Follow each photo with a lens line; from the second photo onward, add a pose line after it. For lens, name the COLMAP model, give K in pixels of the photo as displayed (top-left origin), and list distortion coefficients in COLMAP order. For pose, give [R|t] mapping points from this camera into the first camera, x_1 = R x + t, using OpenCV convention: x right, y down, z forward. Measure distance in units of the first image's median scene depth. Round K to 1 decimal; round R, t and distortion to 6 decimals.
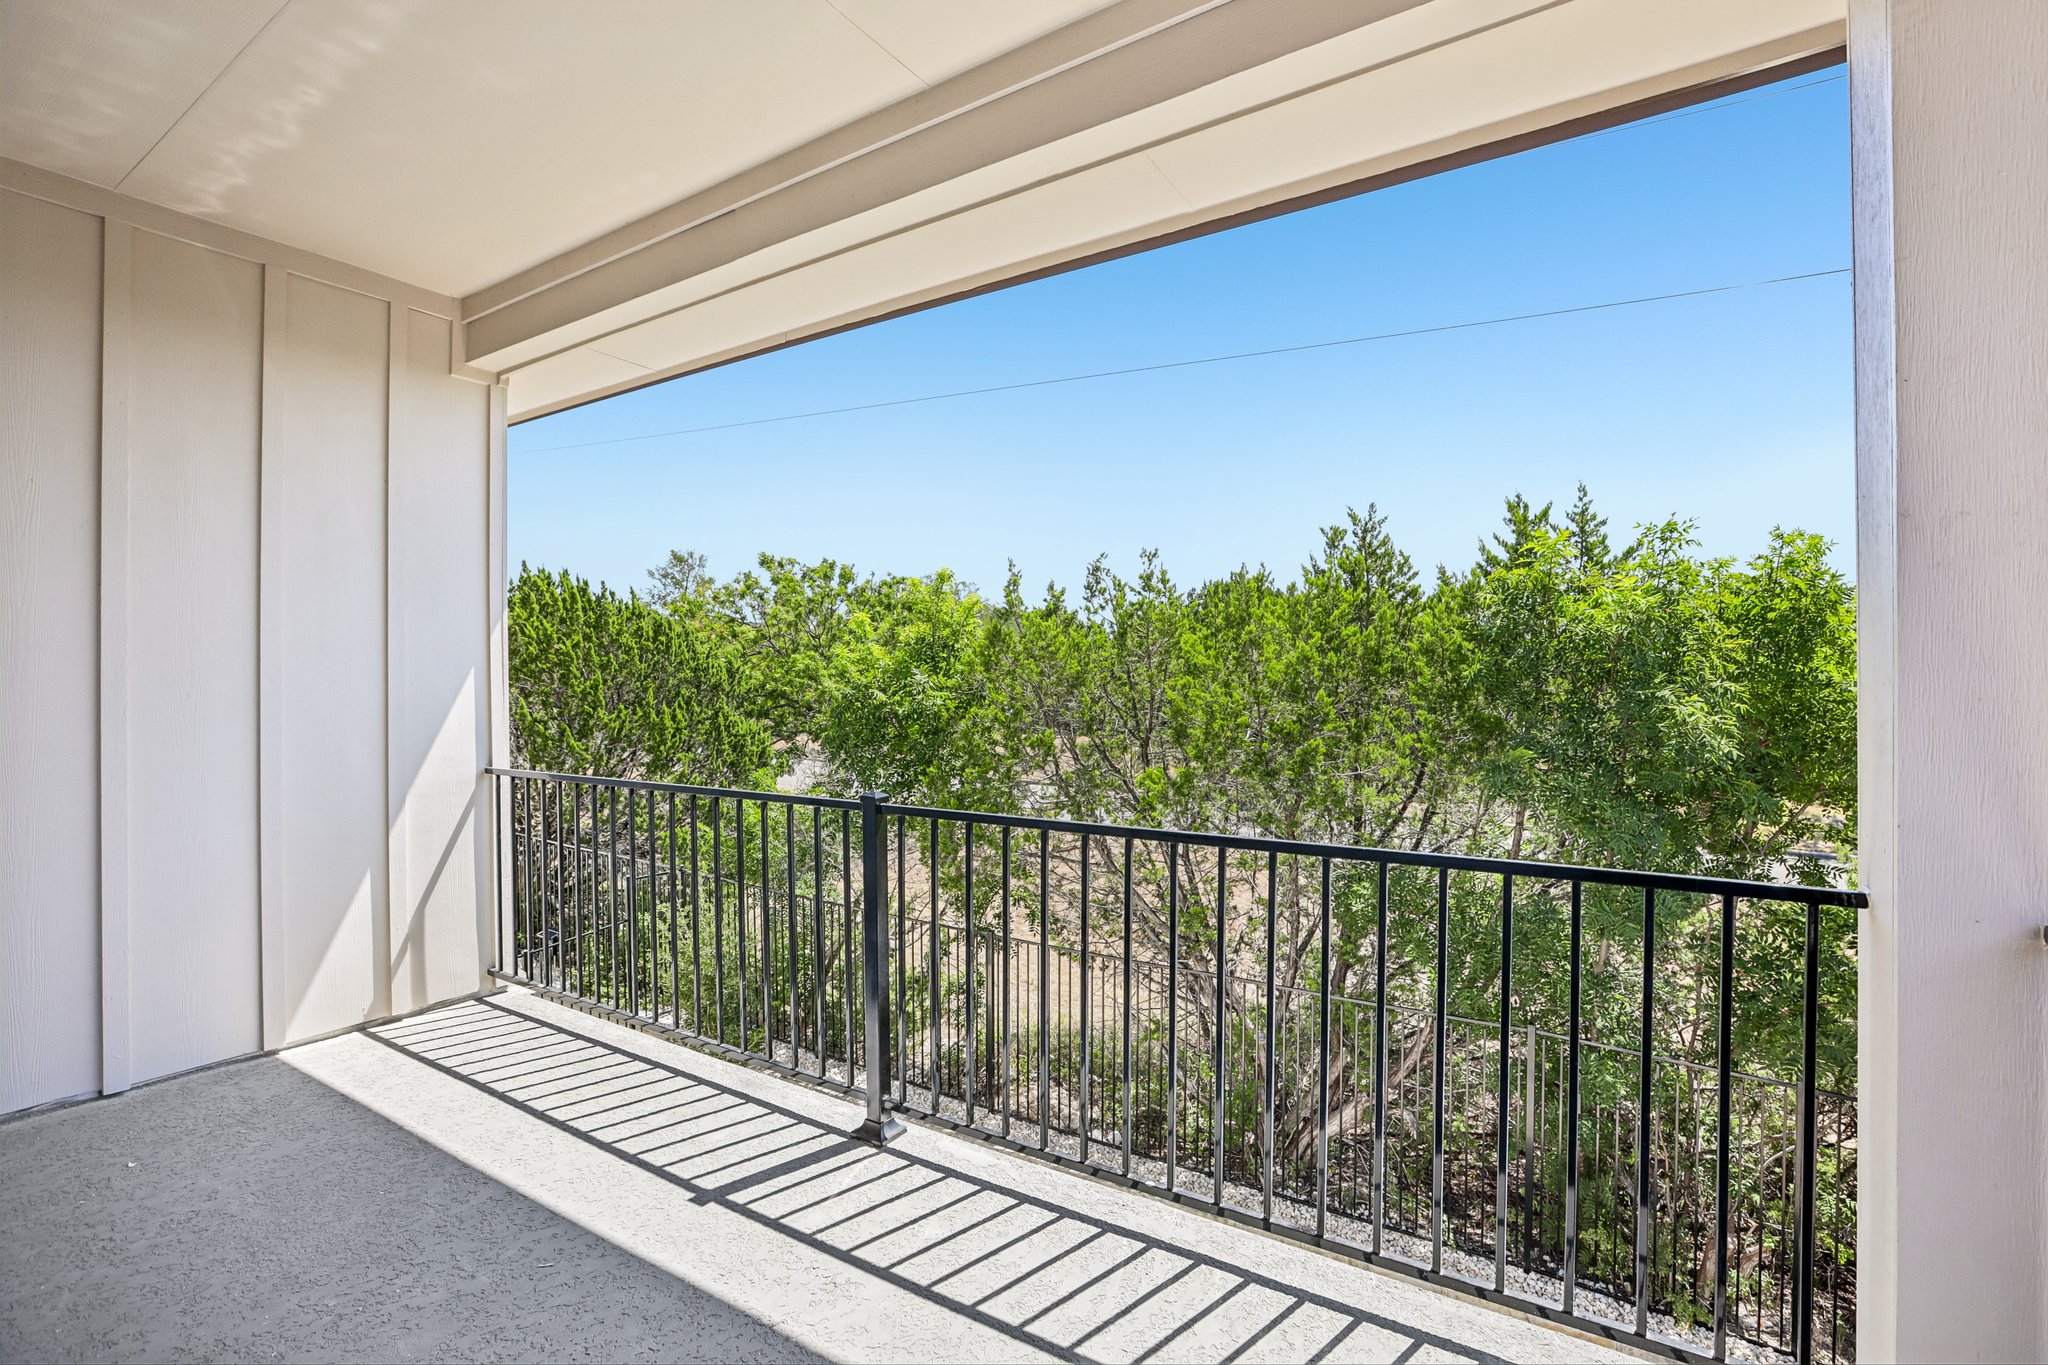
lens RADIAL K [[929.1, 0, 992.5], [0, 929.1, 673.7], [0, 0, 1]] dist [-0.000666, -0.038589]
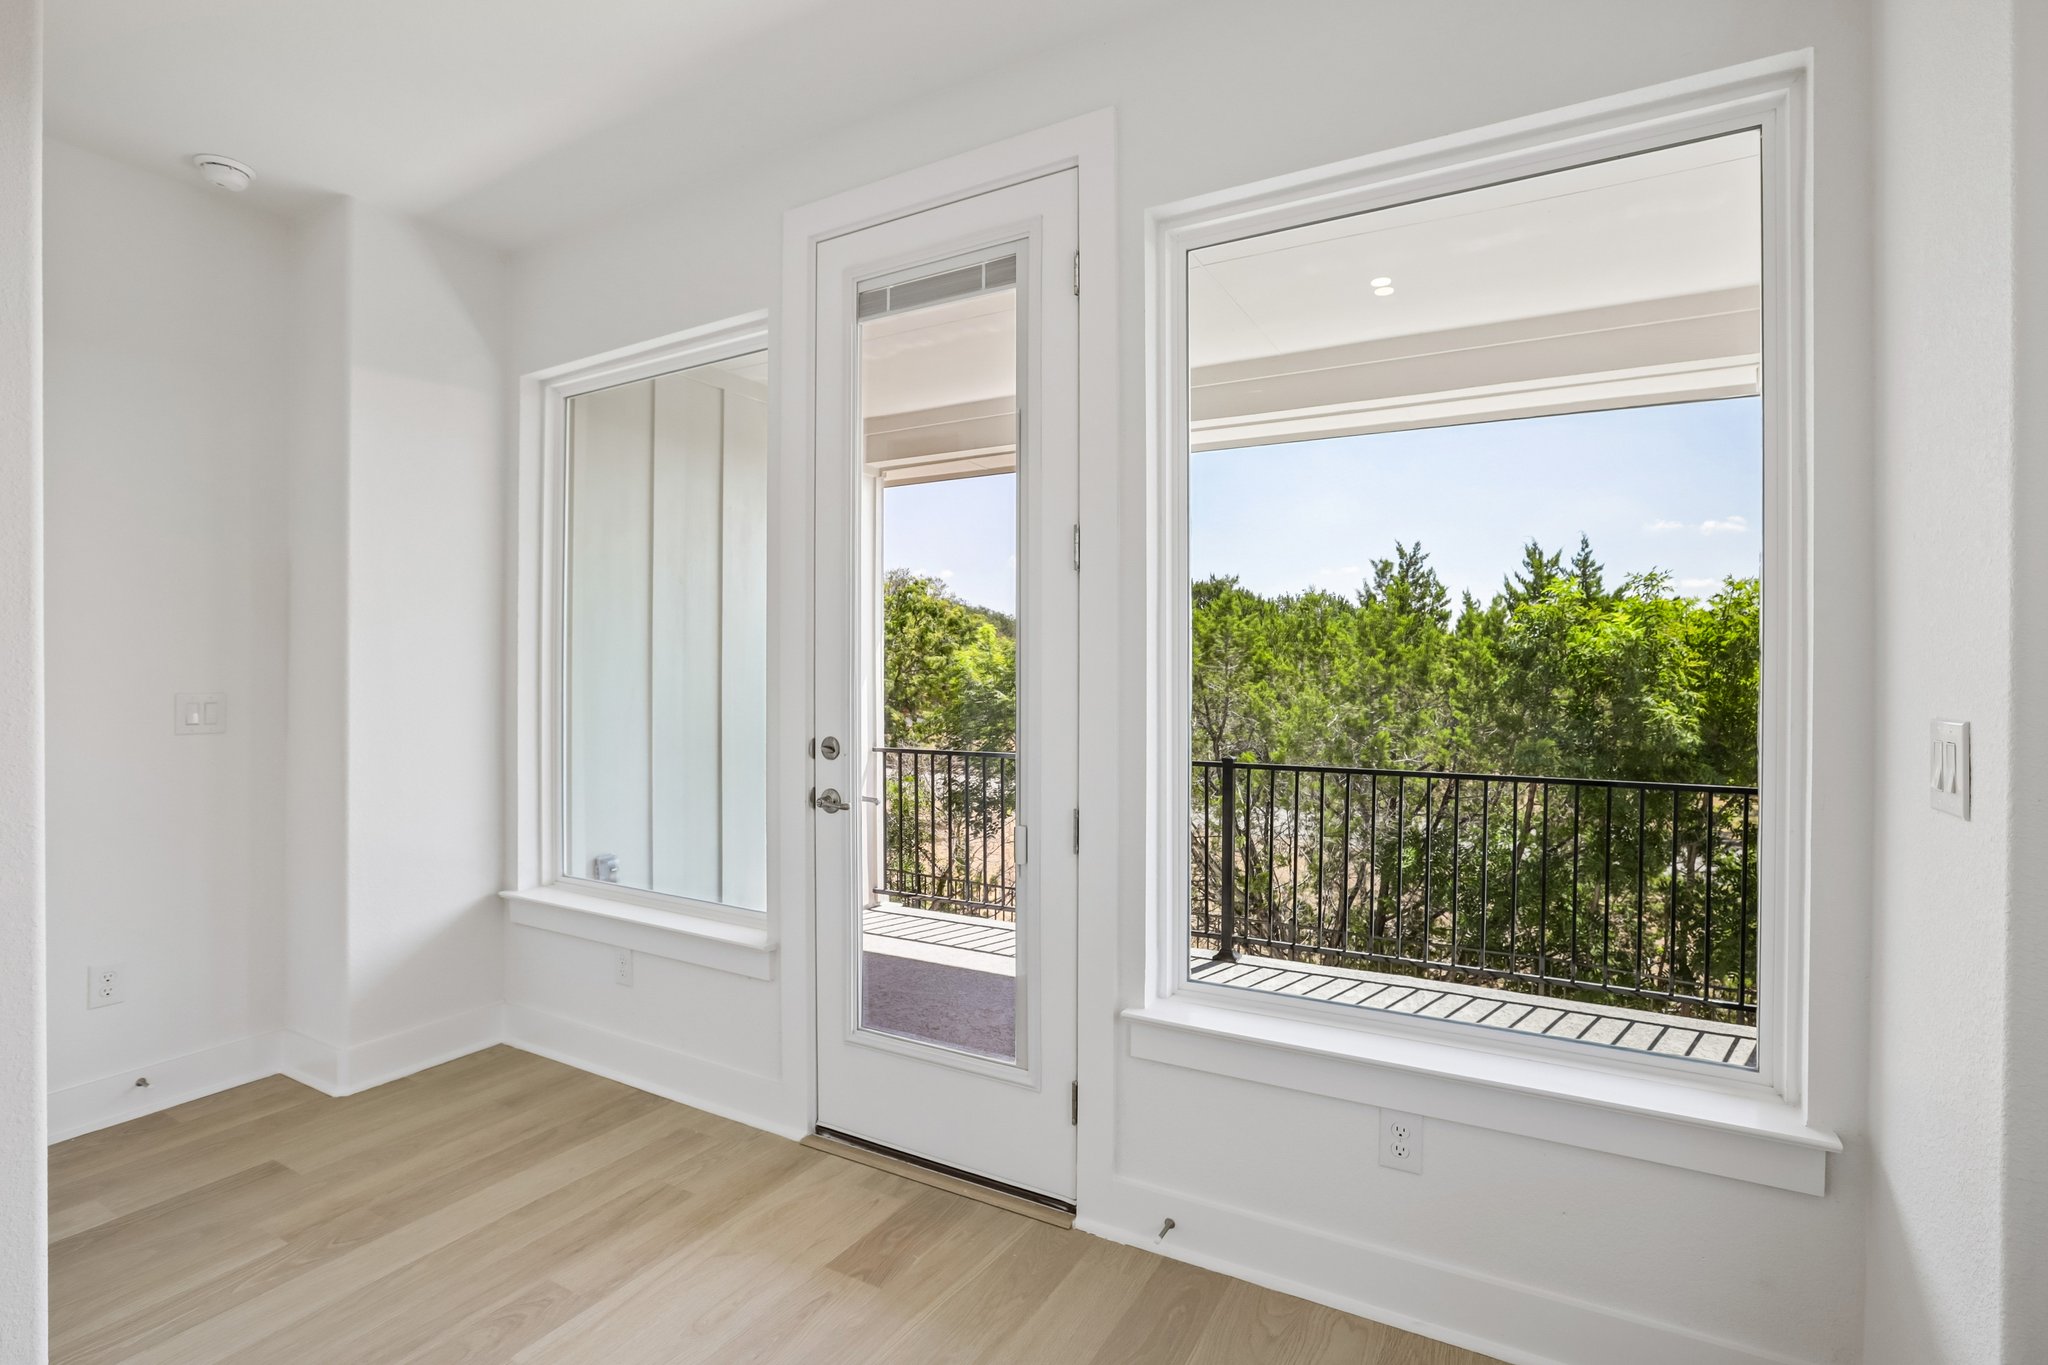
lens RADIAL K [[939.8, 0, 1031.8], [0, 939.8, 683.1], [0, 0, 1]] dist [-0.045625, 0.012550]
pose [[0.997971, 0.005810, 0.063403, -0.230960], [-0.006719, 0.999877, 0.014145, -0.013953], [-0.063313, -0.014542, 0.997888, -0.270209]]
